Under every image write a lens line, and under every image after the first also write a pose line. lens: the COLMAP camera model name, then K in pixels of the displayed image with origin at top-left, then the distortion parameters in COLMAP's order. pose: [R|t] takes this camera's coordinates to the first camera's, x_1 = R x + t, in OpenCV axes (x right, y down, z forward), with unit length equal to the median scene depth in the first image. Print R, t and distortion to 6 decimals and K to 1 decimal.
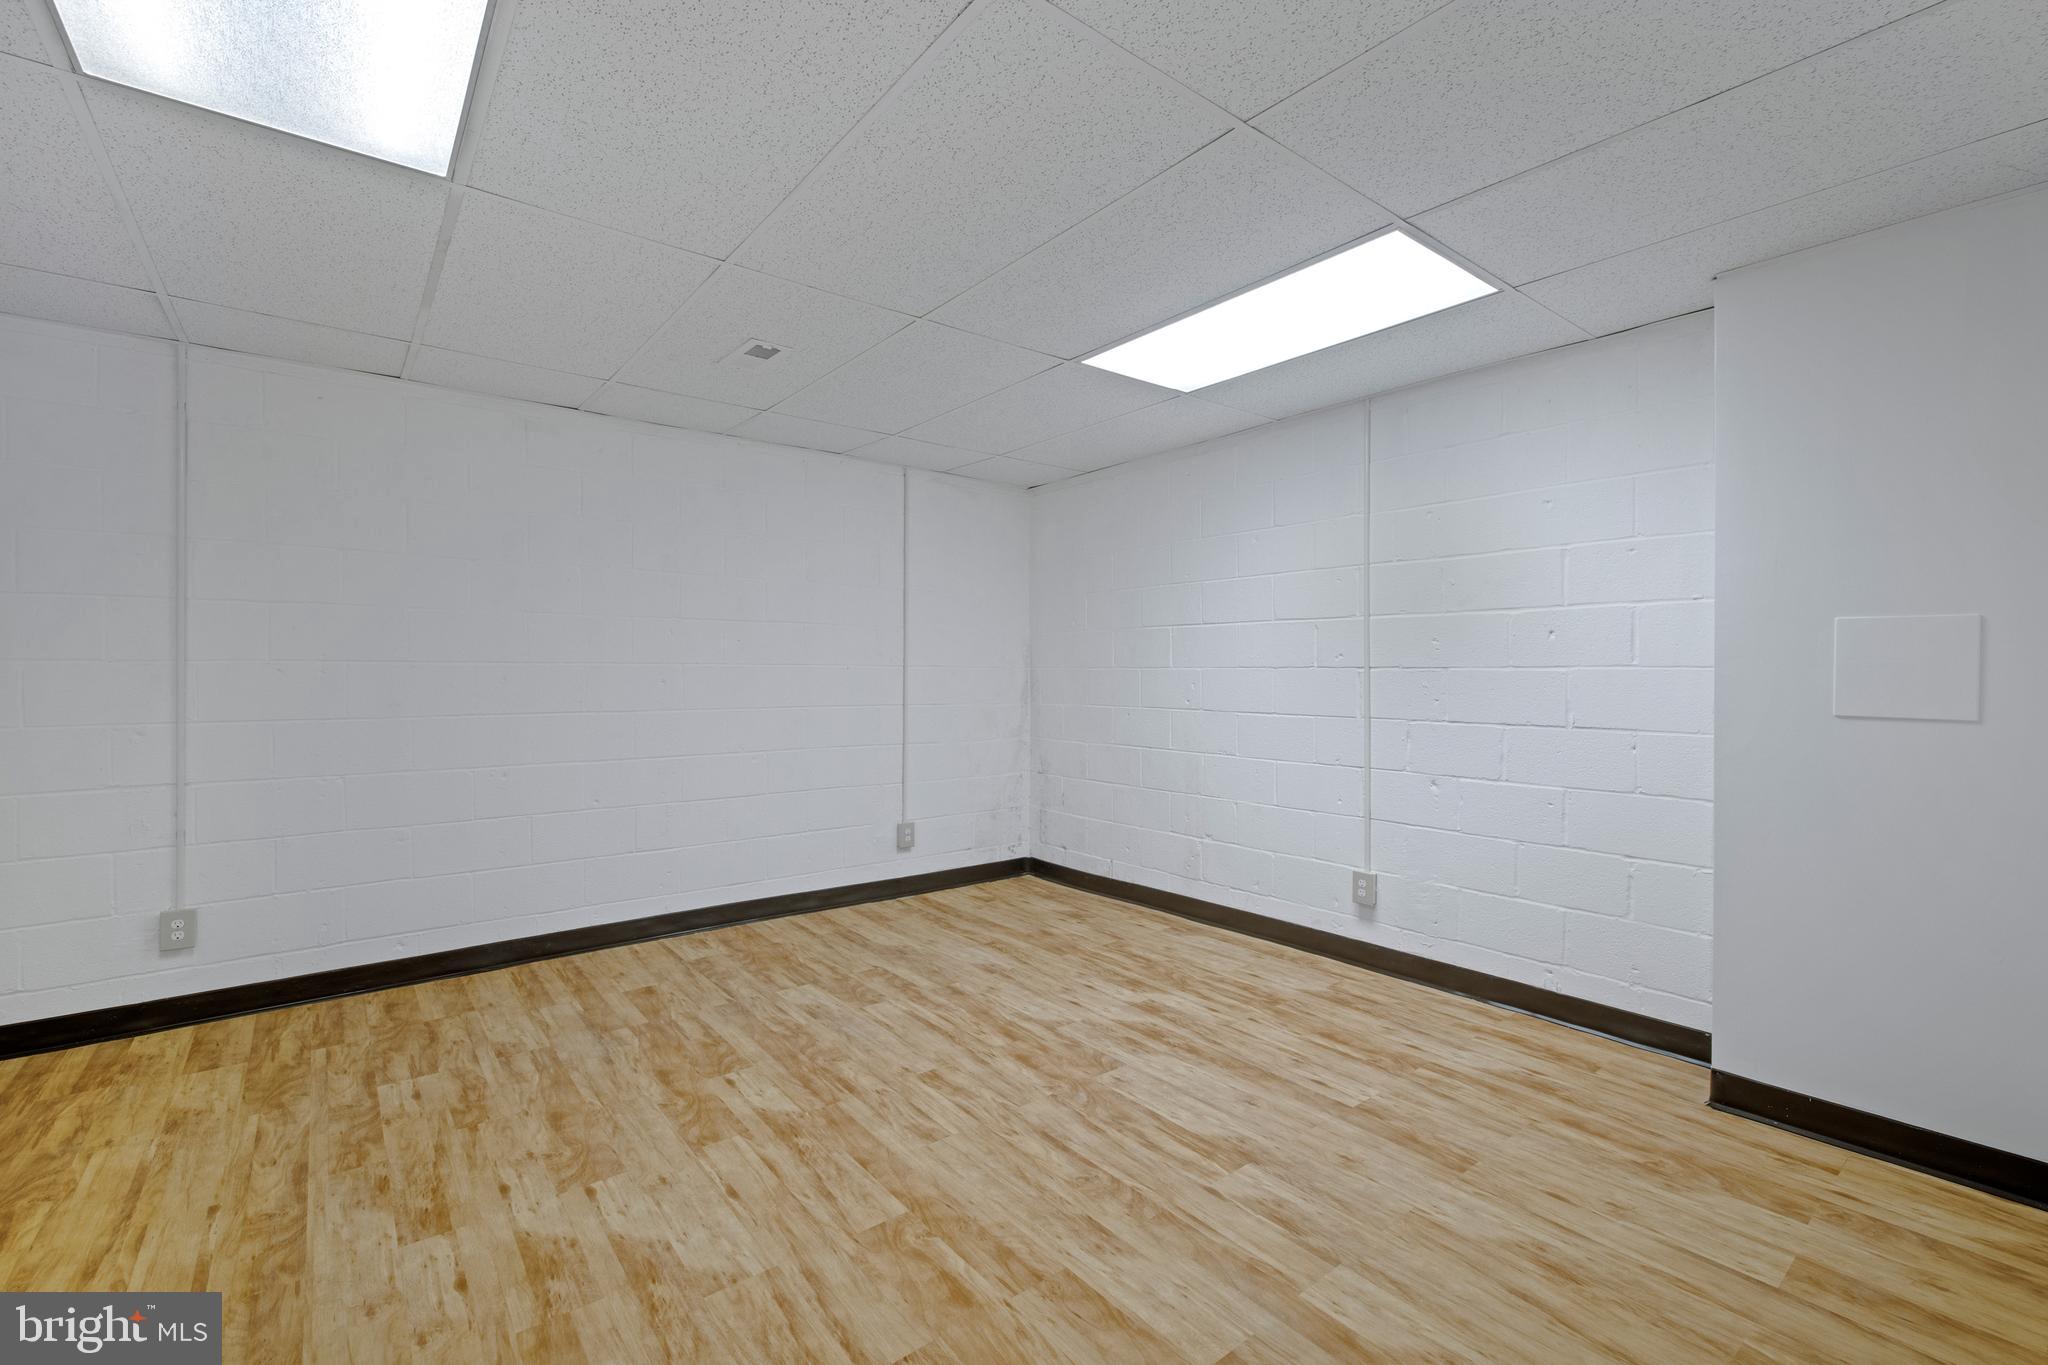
lens RADIAL K [[875.3, 0, 1023.4], [0, 875.3, 673.3], [0, 0, 1]] dist [-0.004143, 0.000191]
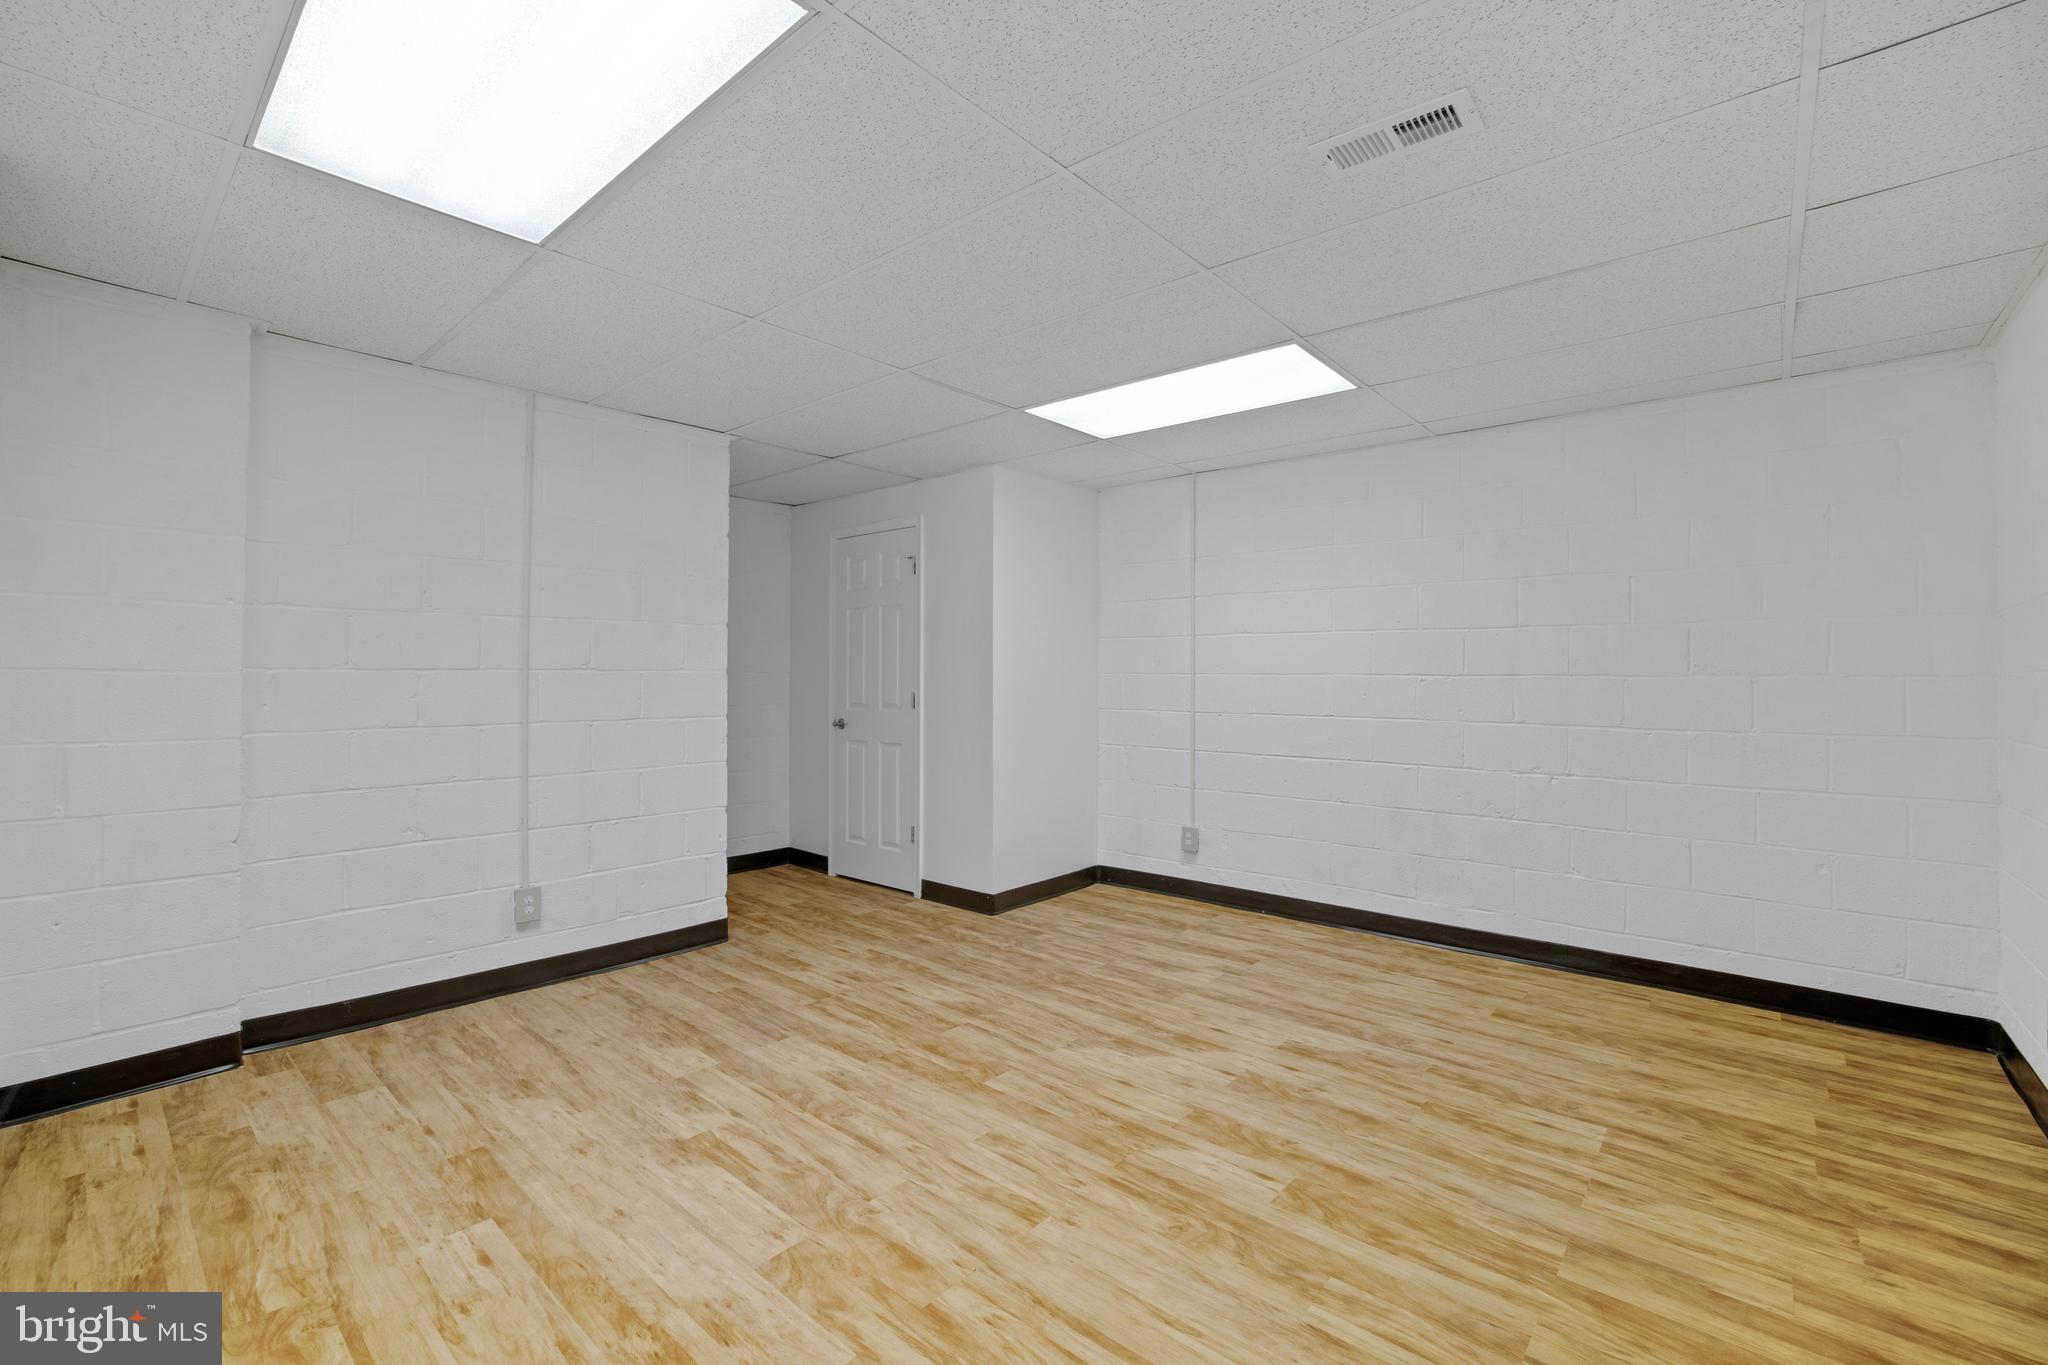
lens RADIAL K [[875.3, 0, 1023.4], [0, 875.3, 673.3], [0, 0, 1]] dist [-0.004143, 0.000191]
pose [[-0.982953, -0.005149, -0.183785, 0.047585], [-0.005341, 0.999986, 0.000546, -0.008404], [0.183780, 0.001518, -0.982966, 1.958448]]
